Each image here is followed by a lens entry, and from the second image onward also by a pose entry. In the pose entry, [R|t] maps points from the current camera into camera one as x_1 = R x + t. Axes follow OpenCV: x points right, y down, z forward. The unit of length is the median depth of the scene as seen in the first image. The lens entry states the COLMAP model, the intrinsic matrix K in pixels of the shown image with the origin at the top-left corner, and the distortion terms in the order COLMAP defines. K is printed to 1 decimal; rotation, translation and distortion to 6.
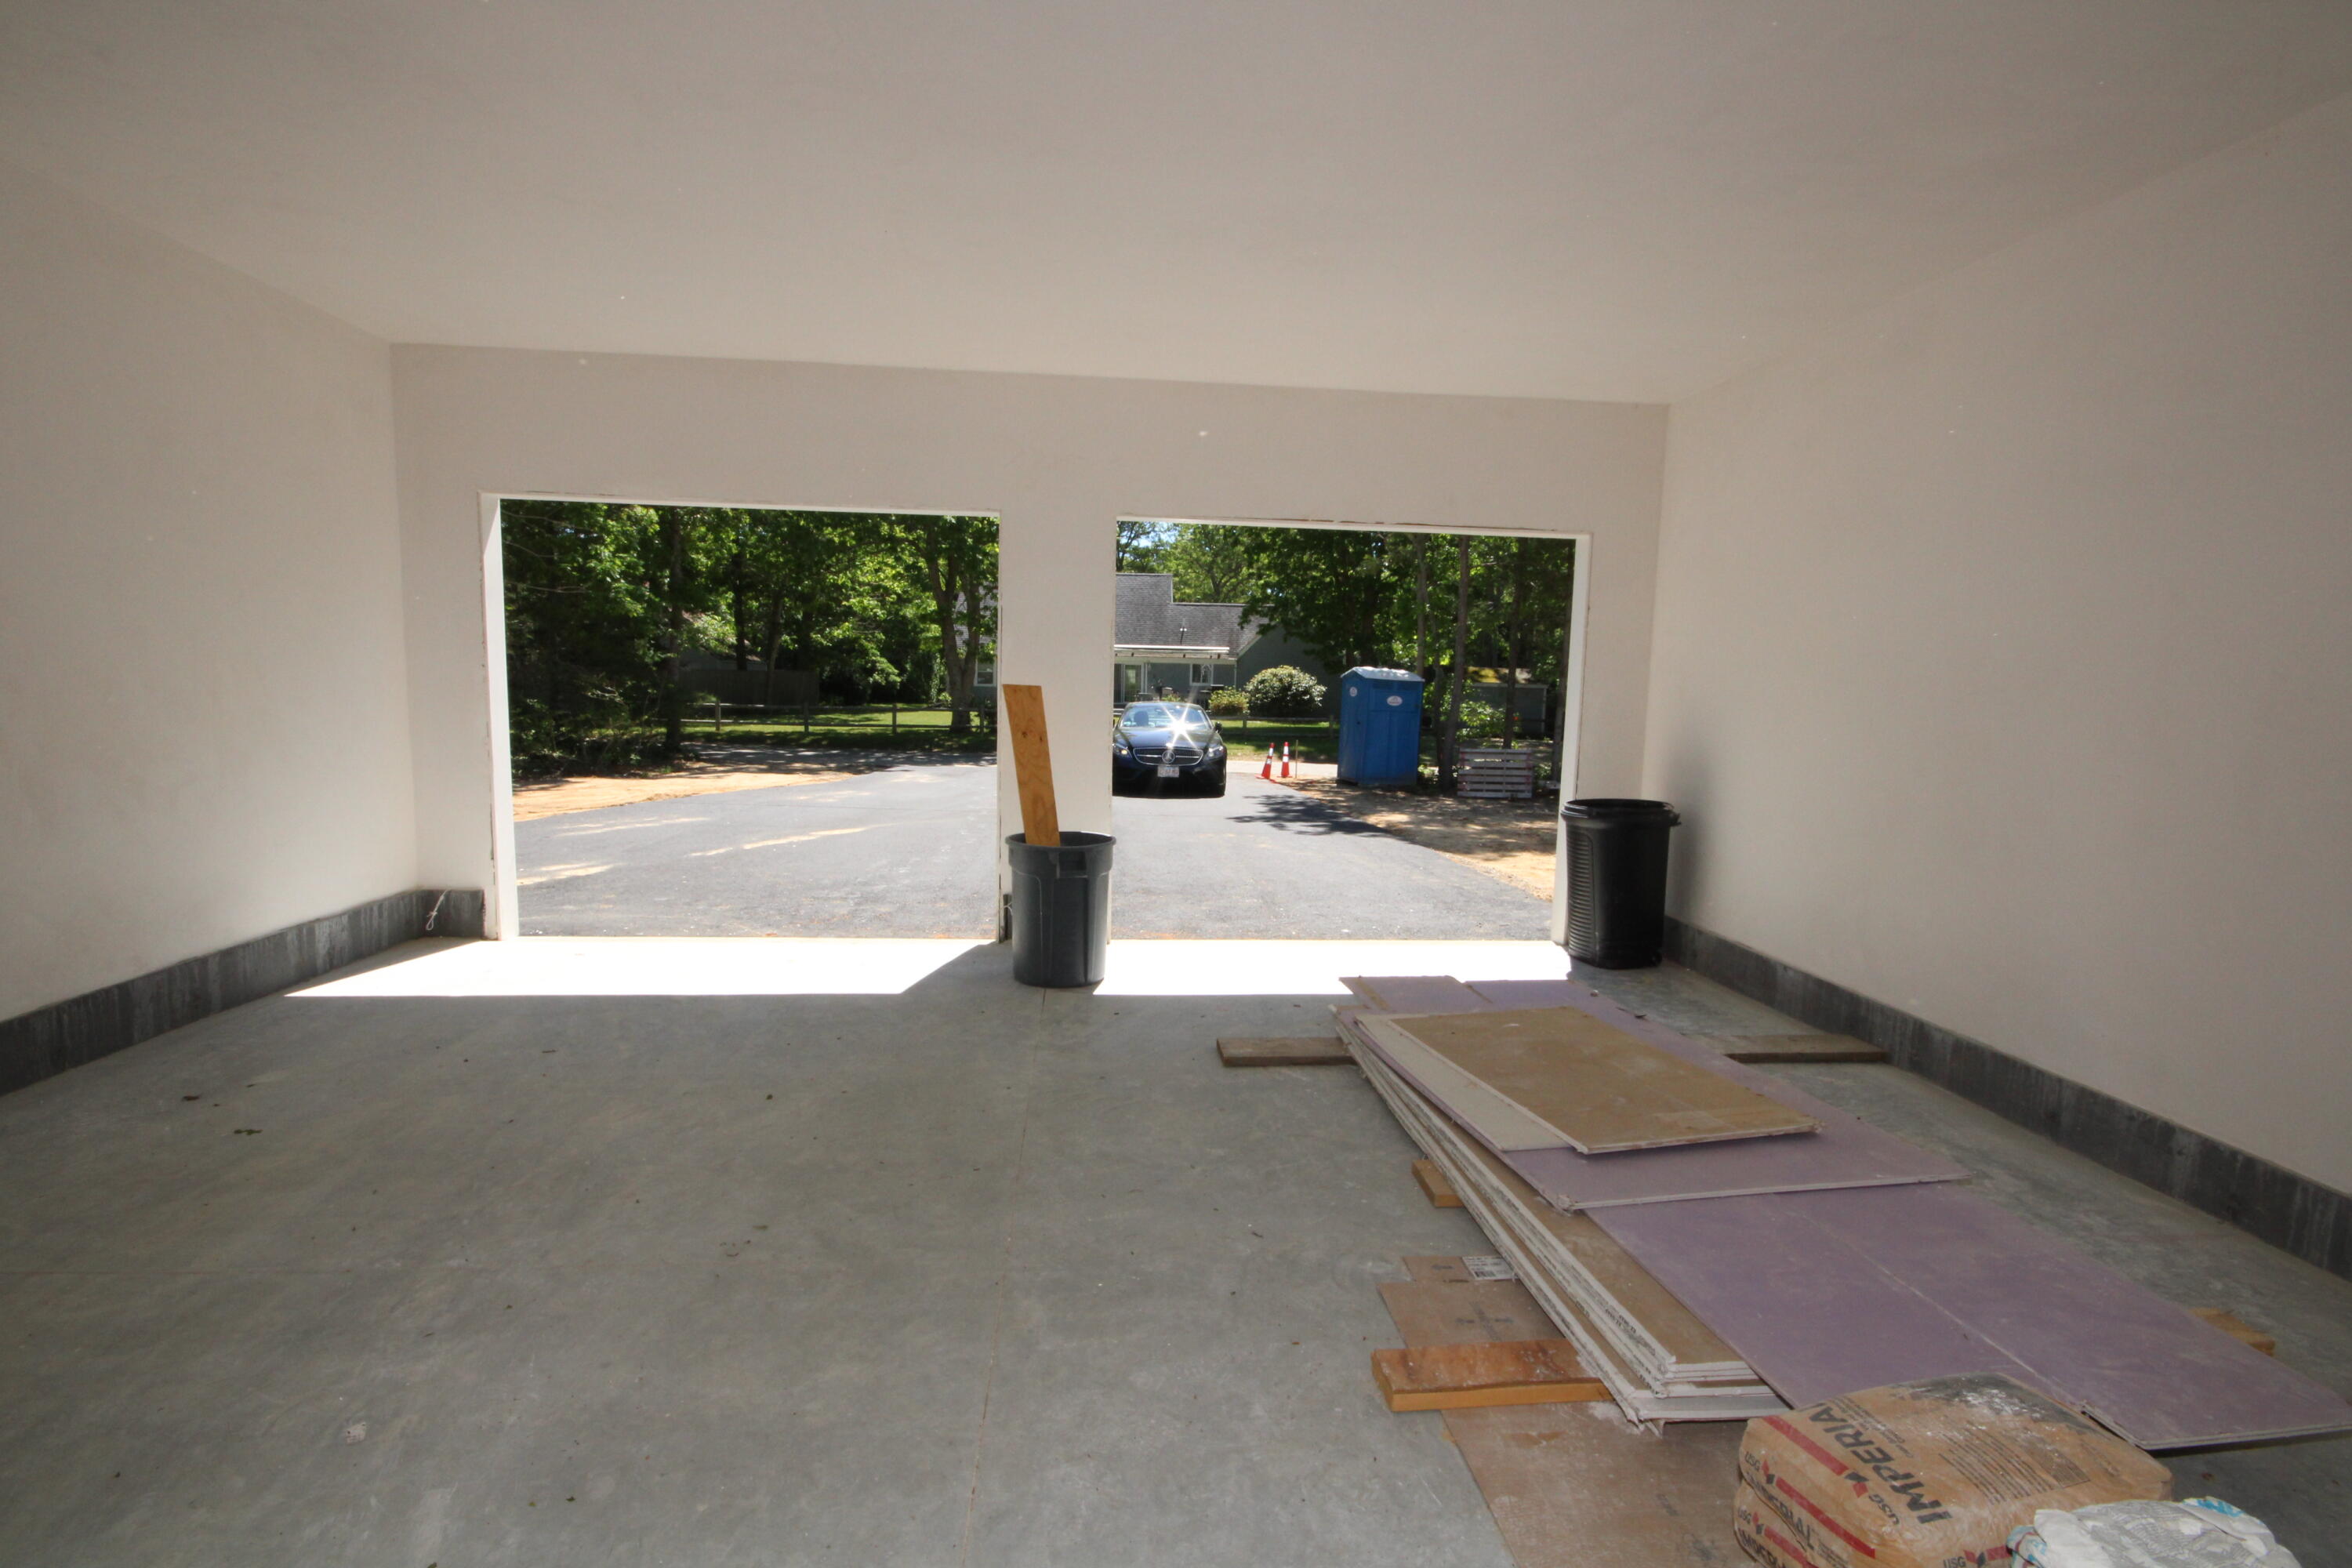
lens RADIAL K [[1086.5, 0, 1172.9], [0, 1086.5, 789.7], [0, 0, 1]] dist [-0.002584, 0.001332]
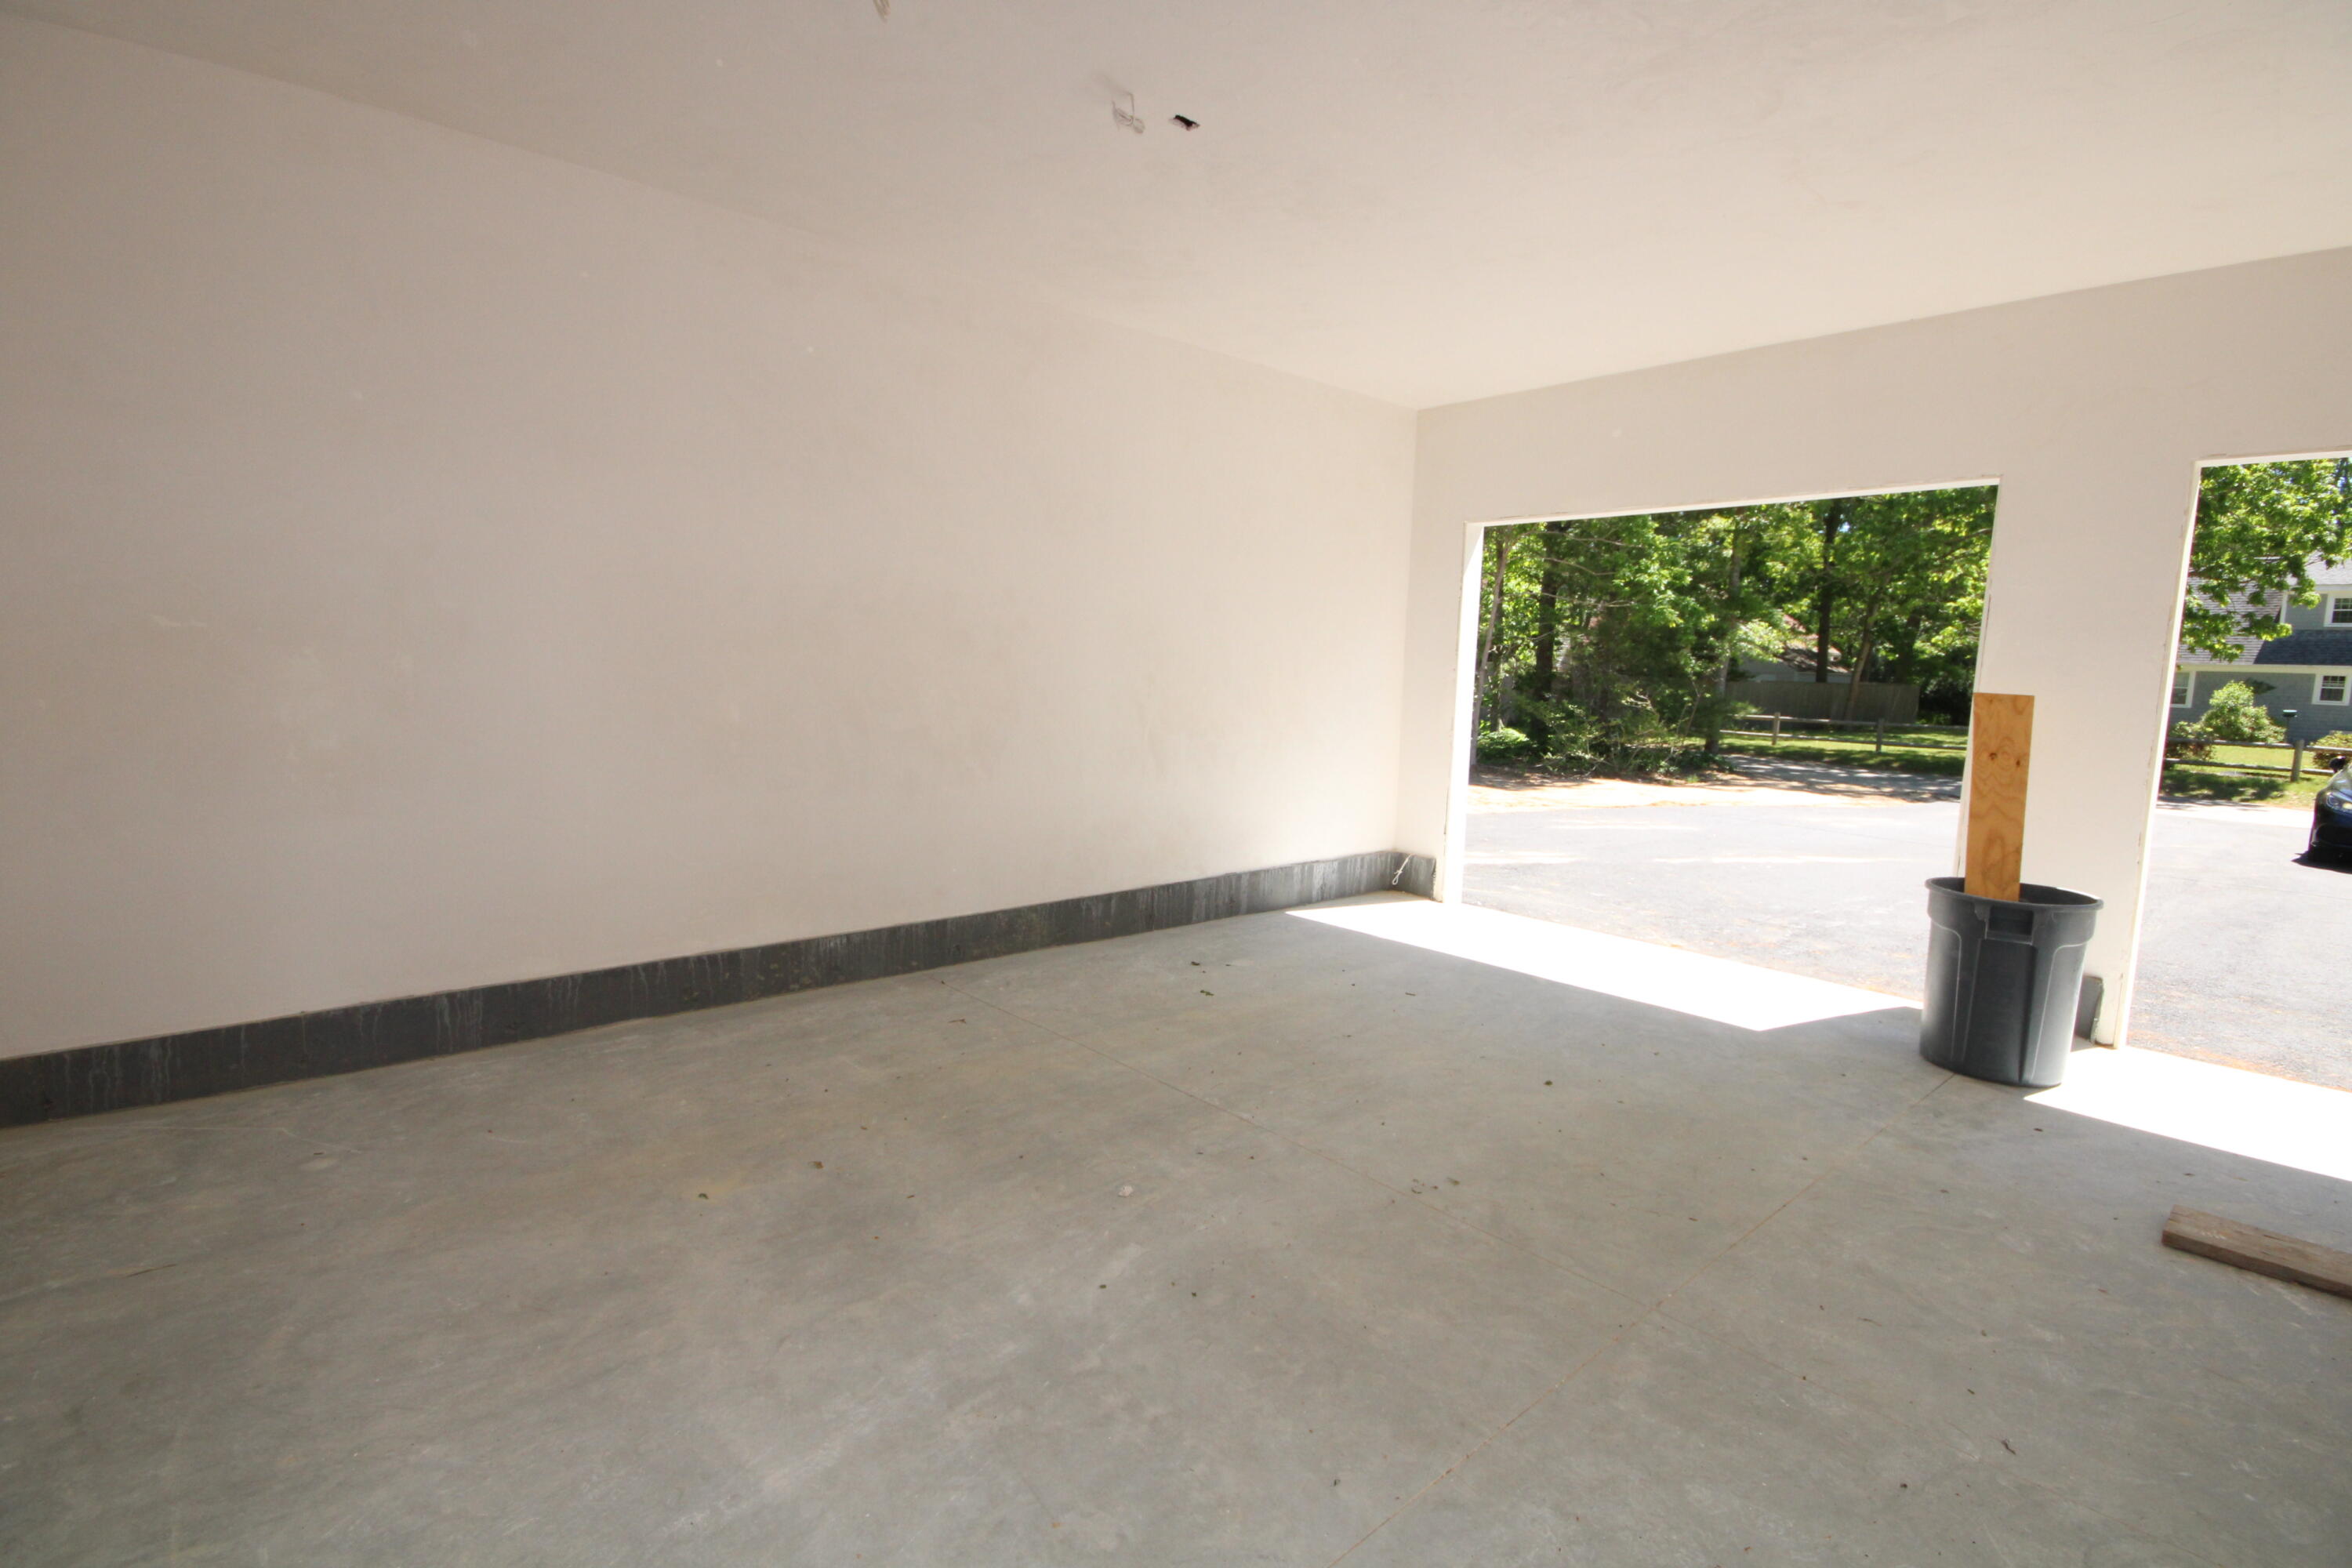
lens RADIAL K [[1086.5, 0, 1179.0], [0, 1086.5, 786.3], [0, 0, 1]] dist [-0.002584, 0.001332]
pose [[0.606563, 0.083670, -0.790621, 0.136722], [-0.094718, 0.994969, 0.032629, 0.001383], [0.789373, 0.055095, 0.611436, 0.050638]]
